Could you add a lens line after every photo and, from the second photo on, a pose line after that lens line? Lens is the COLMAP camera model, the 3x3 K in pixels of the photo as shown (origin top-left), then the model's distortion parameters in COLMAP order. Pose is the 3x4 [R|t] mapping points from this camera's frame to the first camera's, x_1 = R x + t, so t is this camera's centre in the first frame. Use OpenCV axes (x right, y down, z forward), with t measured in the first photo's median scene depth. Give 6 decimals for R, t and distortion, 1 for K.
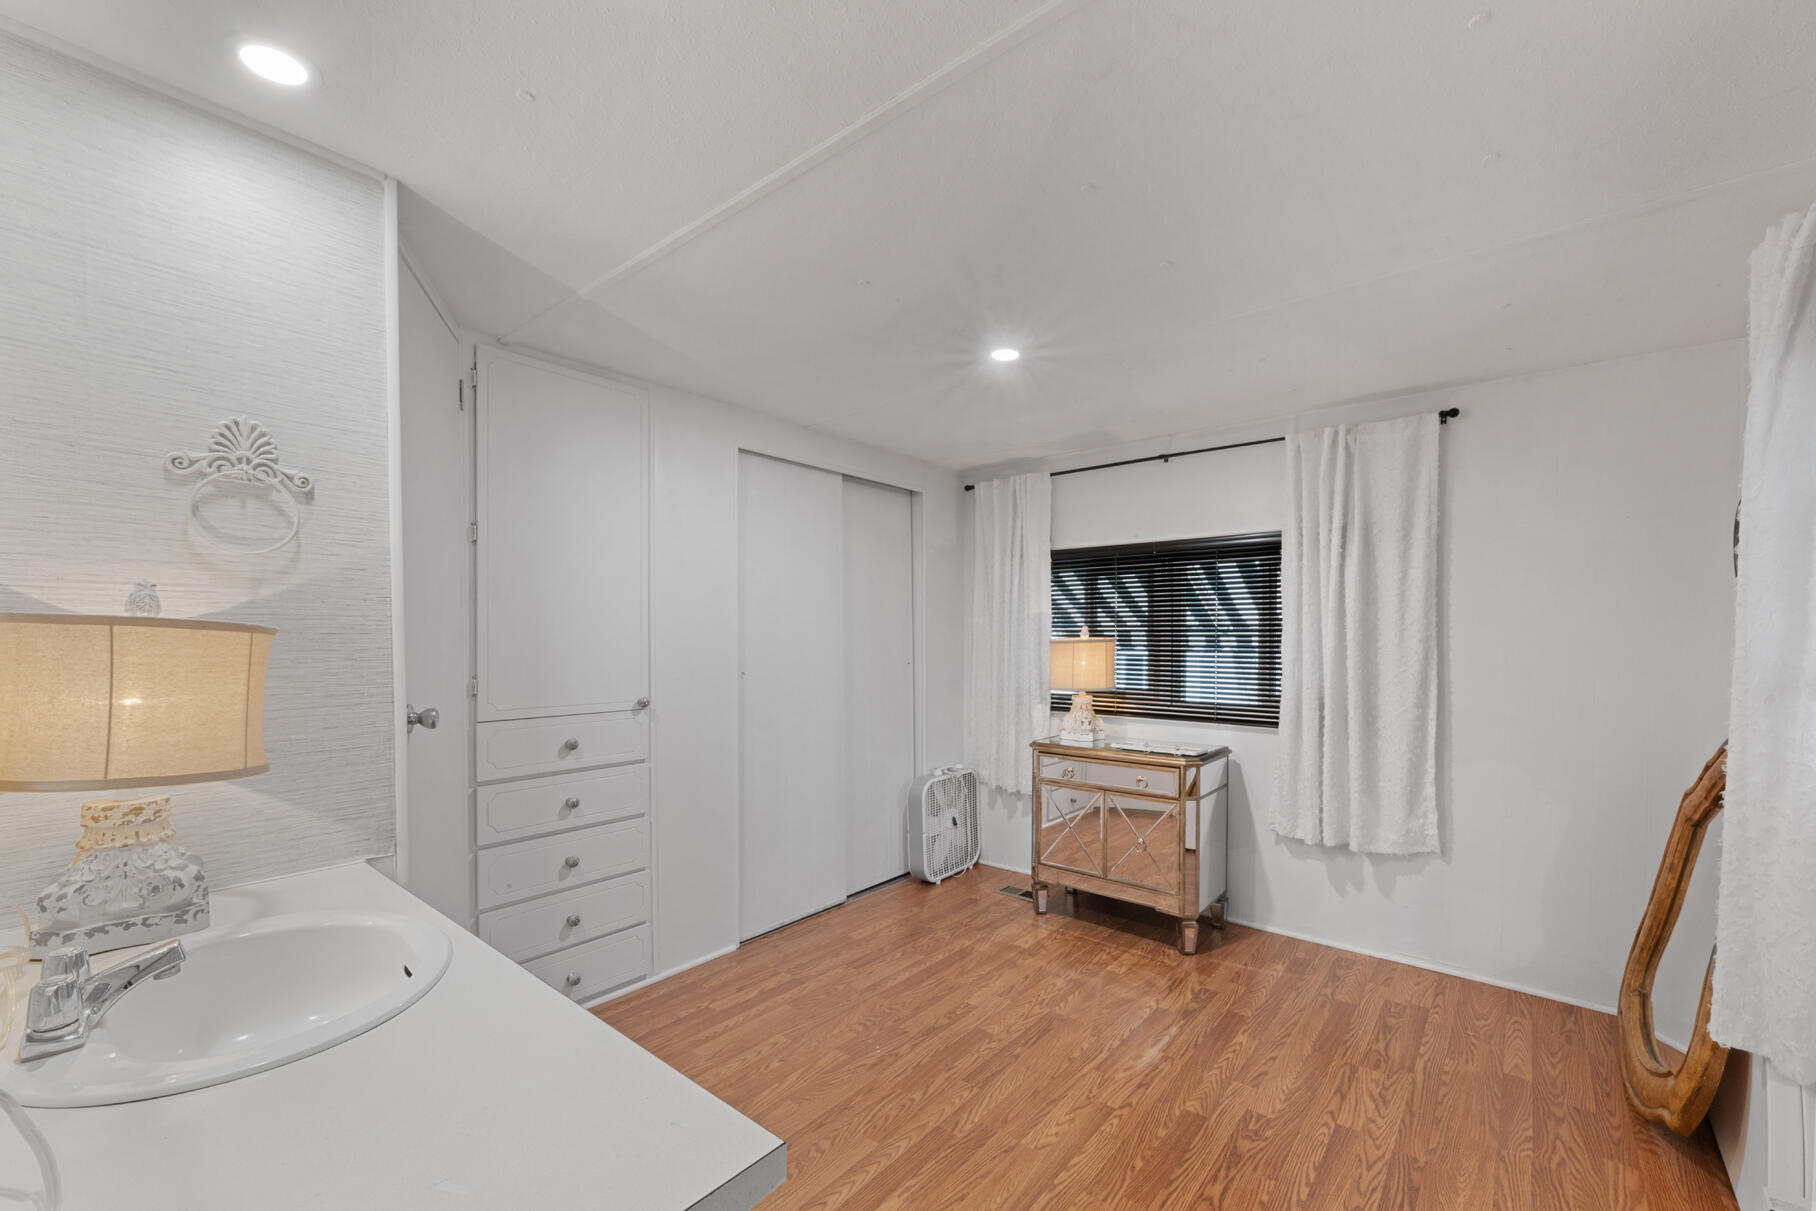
lens RADIAL K [[737.7, 0, 906.6], [0, 737.7, 632.3], [0, 0, 1]] dist [0.000511, 0.000048]
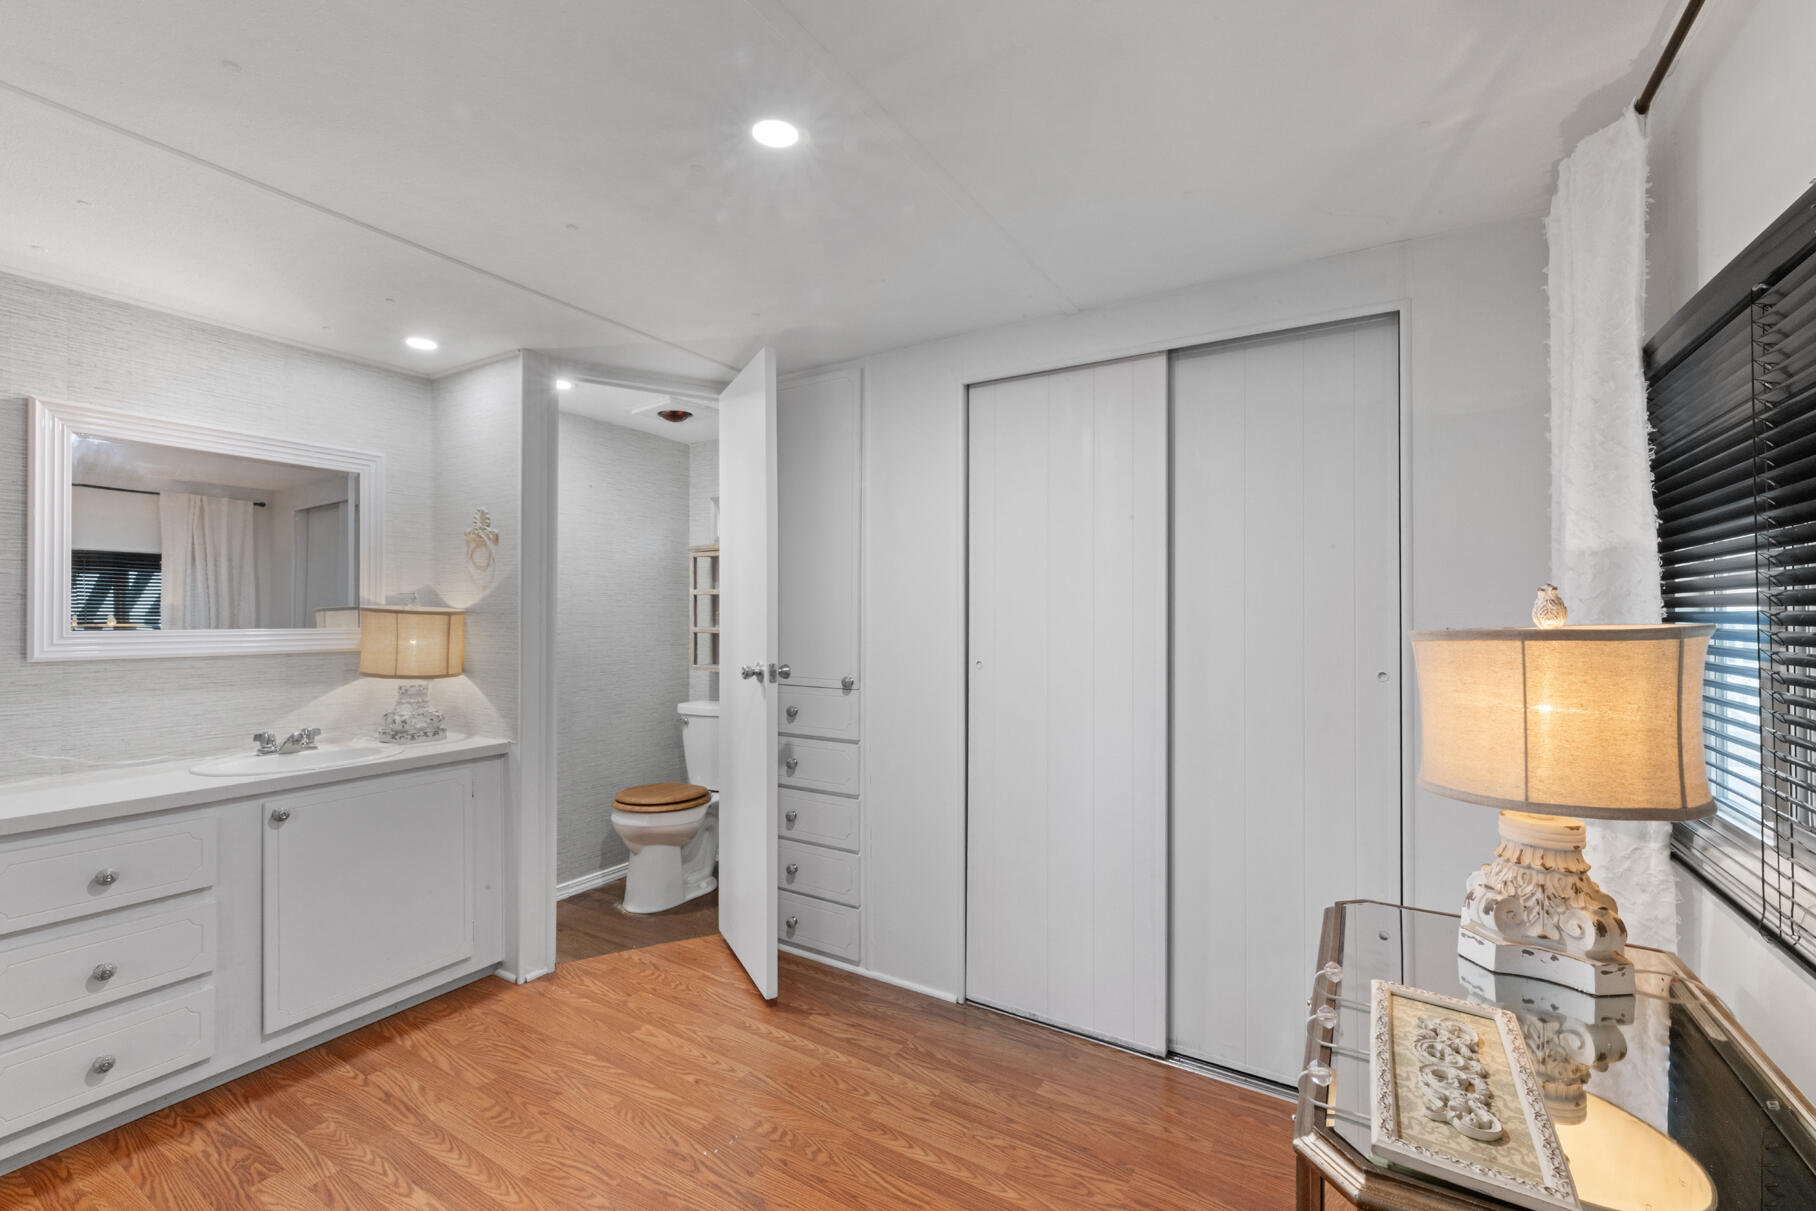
lens RADIAL K [[747.7, 0, 901.0], [0, 747.7, 615.4], [0, 0, 1]] dist [0.000035, -0.000015]
pose [[0.145127, -0.006664, -0.989391, 0.640625], [-0.001164, 0.999975, -0.006906, 0.009454], [0.989412, 0.002154, 0.145115, 0.906773]]
